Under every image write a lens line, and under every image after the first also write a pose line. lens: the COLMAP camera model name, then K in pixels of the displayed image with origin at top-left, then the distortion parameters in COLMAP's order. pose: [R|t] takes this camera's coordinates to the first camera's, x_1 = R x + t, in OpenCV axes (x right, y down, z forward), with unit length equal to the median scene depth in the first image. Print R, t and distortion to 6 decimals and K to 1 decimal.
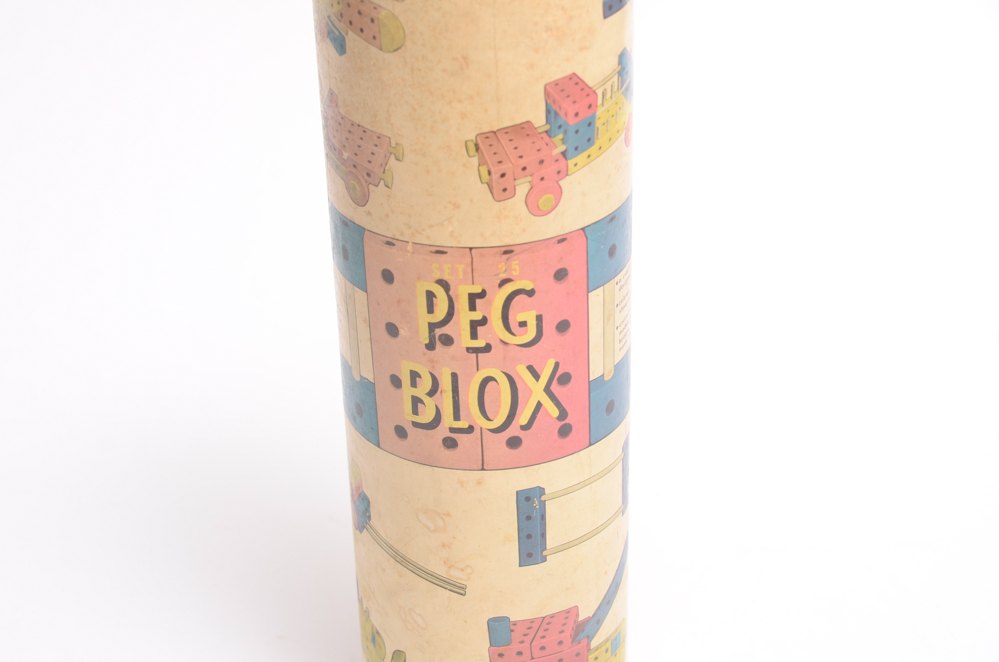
lens RADIAL K [[1896.5, 0, 503.7], [0, 1896.5, 333.9], [0, 0, 1]] dist [0.084261, 0.000000]
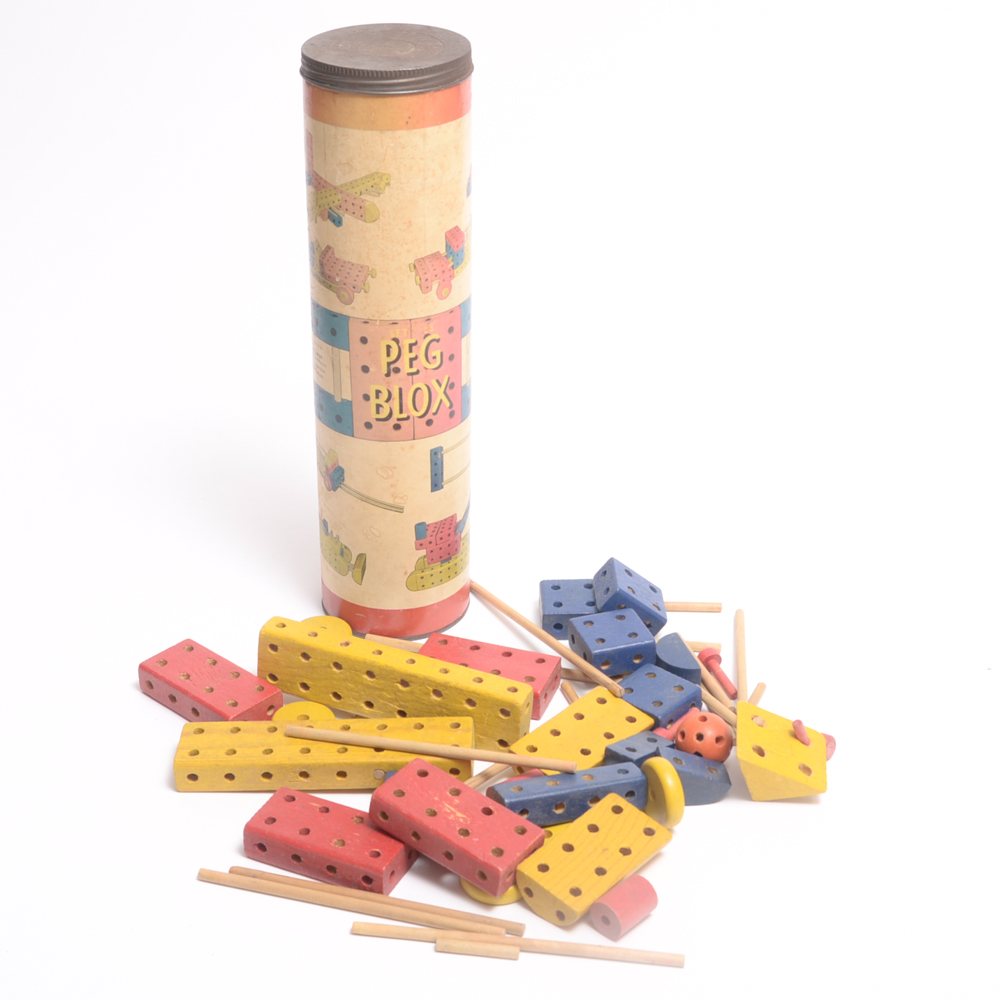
lens RADIAL K [[1791.0, 0, 501.8], [0, 1791.0, 501.4], [0, 0, 1]] dist [-0.005976, 0.000000]
pose [[0.944002, -0.128903, 0.303717, -0.469172], [0.129610, 0.991403, 0.017919, 0.109649], [-0.303416, 0.022449, 0.952594, -0.717570]]
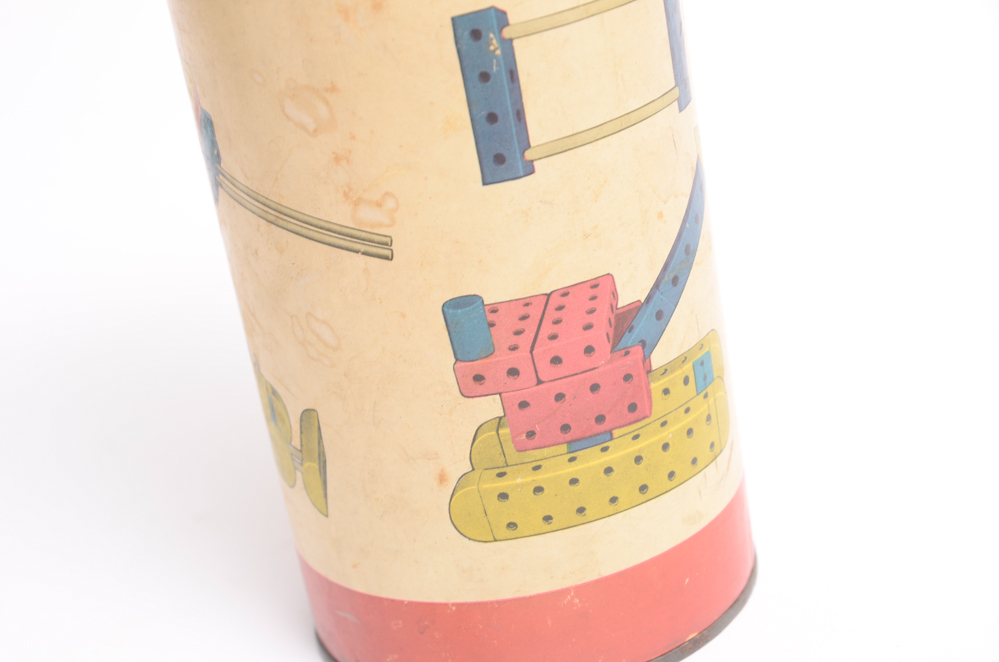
lens RADIAL K [[1896.5, 0, 496.8], [0, 1896.5, 332.5], [0, 0, 1]] dist [0.084261, 0.000000]
pose [[0.988398, -0.111076, -0.103589, 0.062677], [0.098122, 0.987578, -0.122729, 0.230256], [0.115935, 0.111141, 0.987019, 0.485915]]
